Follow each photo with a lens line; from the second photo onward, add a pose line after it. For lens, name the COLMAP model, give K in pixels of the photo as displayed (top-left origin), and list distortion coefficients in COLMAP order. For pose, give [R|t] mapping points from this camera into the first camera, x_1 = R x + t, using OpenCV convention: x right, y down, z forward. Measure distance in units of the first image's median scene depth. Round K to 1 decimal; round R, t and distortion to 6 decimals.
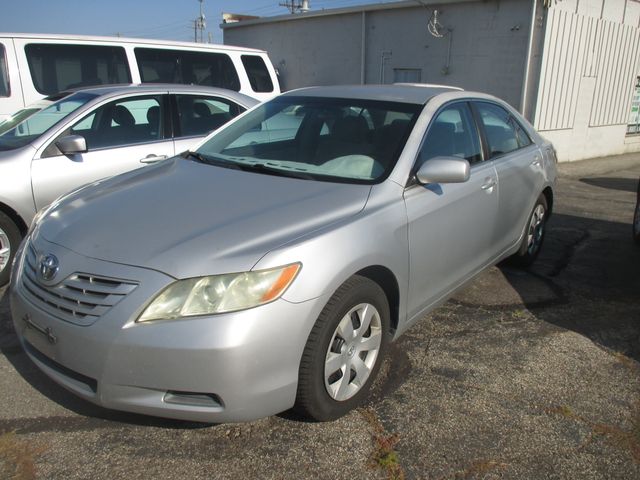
lens RADIAL K [[532.1, 0, 321.0], [0, 532.1, 234.9], [0, 0, 1]] dist [-0.045068, 0.000721]
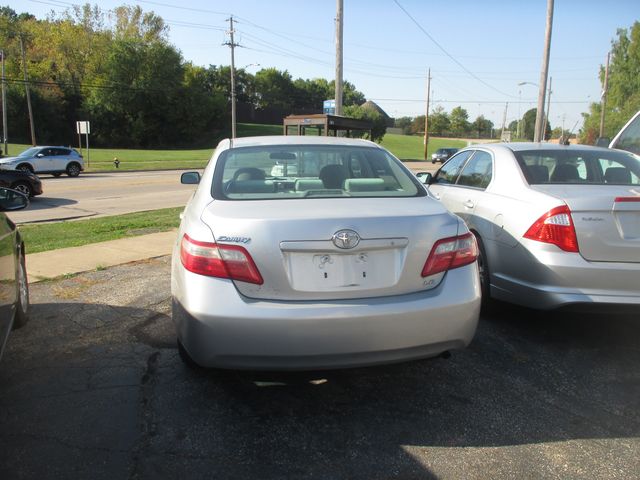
lens RADIAL K [[532.1, 0, 321.2], [0, 532.1, 243.6], [0, 0, 1]] dist [-0.045068, 0.000721]
pose [[-0.679127, 0.135512, -0.721404, 0.980512], [-0.207920, 0.907043, 0.366118, -0.521615], [0.703957, 0.398635, -0.587821, 1.877254]]
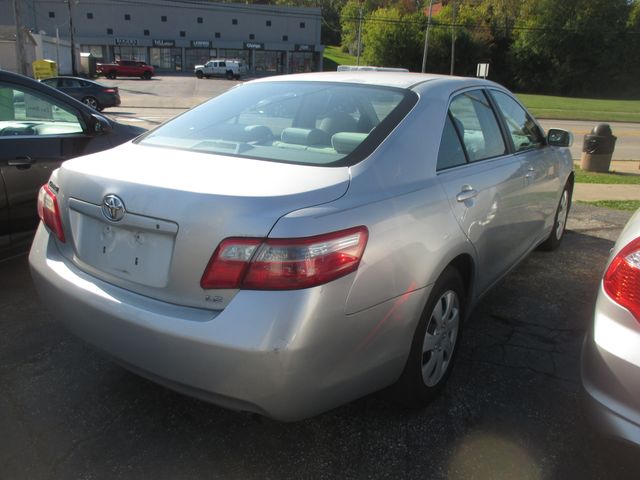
lens RADIAL K [[532.1, 0, 319.3], [0, 532.1, 241.4], [0, 0, 1]] dist [-0.045068, 0.000721]
pose [[-0.998017, -0.009681, -0.062199, 0.296424], [-0.042154, 0.836614, 0.546168, -0.536618], [0.046749, 0.547707, -0.835363, 1.938345]]
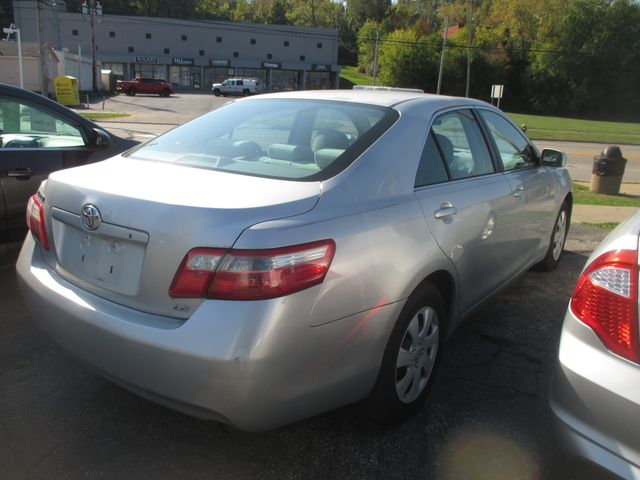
lens RADIAL K [[532.1, 0, 318.6], [0, 532.1, 240.8], [0, 0, 1]] dist [-0.045068, 0.000721]
pose [[-0.998940, -0.031411, -0.033661, 0.254752], [-0.044311, 0.854430, 0.517674, -0.538418], [0.012501, 0.518617, -0.854915, 1.948598]]
